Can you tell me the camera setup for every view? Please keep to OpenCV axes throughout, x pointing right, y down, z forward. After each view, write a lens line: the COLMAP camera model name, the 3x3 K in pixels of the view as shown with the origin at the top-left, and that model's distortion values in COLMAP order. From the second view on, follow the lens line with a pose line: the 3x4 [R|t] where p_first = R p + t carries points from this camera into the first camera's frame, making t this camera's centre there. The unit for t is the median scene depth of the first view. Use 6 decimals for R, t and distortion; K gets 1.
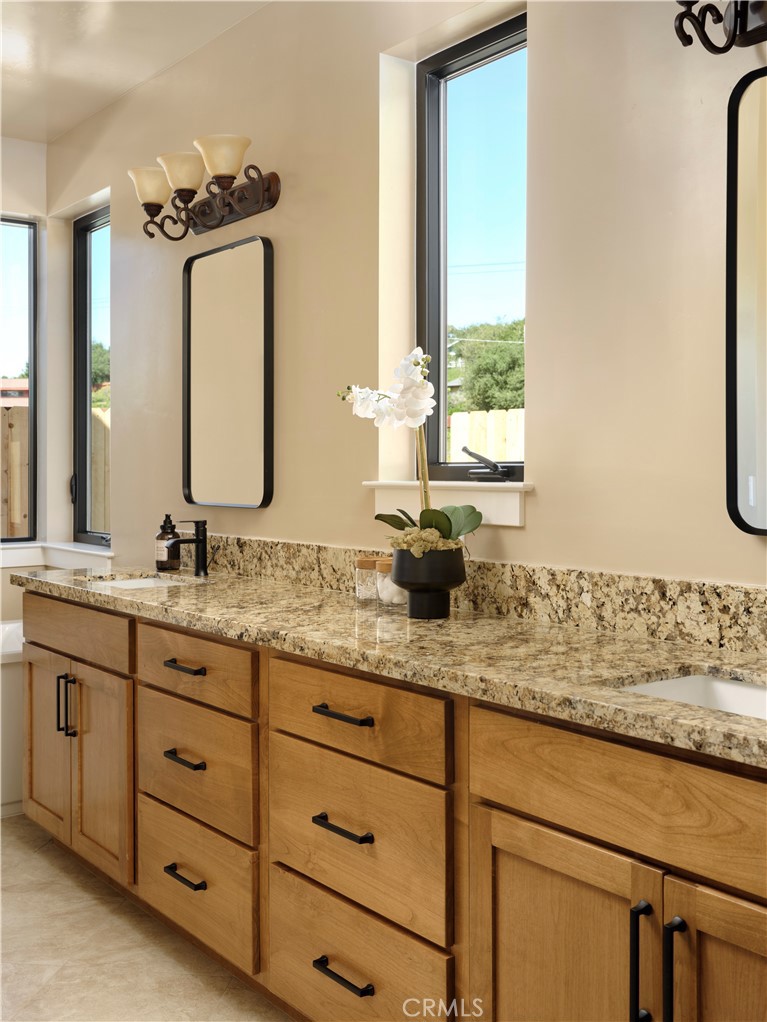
lens RADIAL K [[1115.8, 0, 383.5], [0, 1115.8, 511.0], [0, 0, 1]] dist [0.000575, -0.006604]
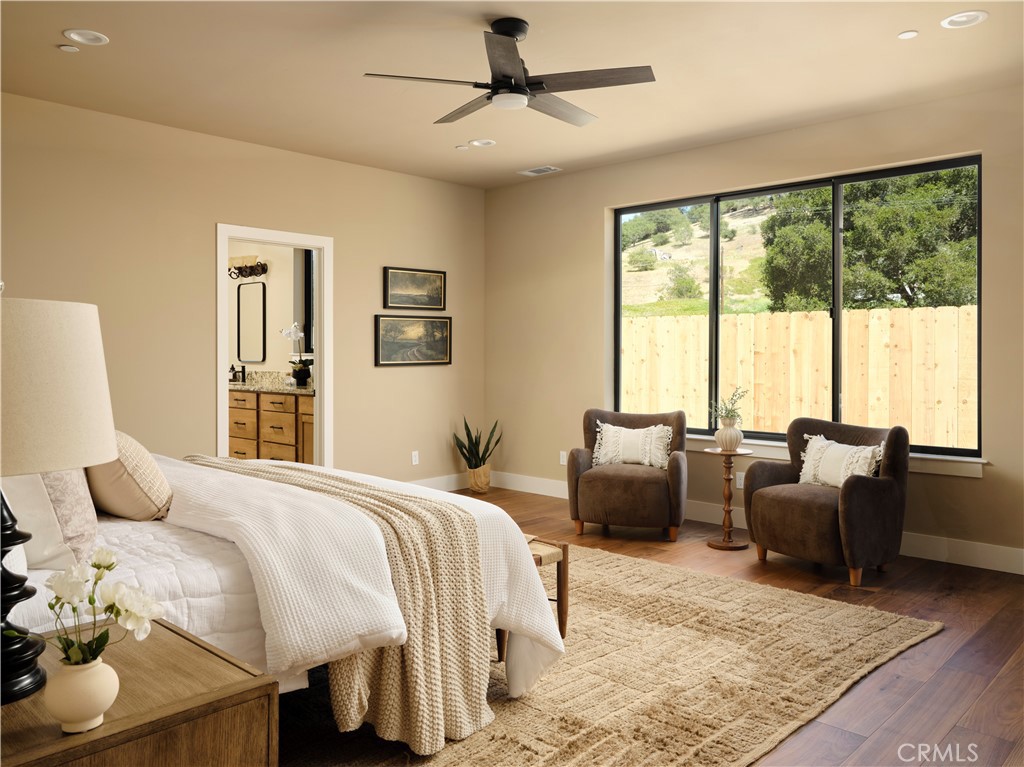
lens RADIAL K [[798.2, 0, 512.0], [0, 798.2, 383.5], [0, 0, 1]] dist [-0.001189, -0.006223]
pose [[0.986228, -0.003756, 0.165351, 0.245760], [0.003554, 0.999993, 0.001518, 0.064951], [-0.165355, -0.000909, 0.986234, -1.564979]]
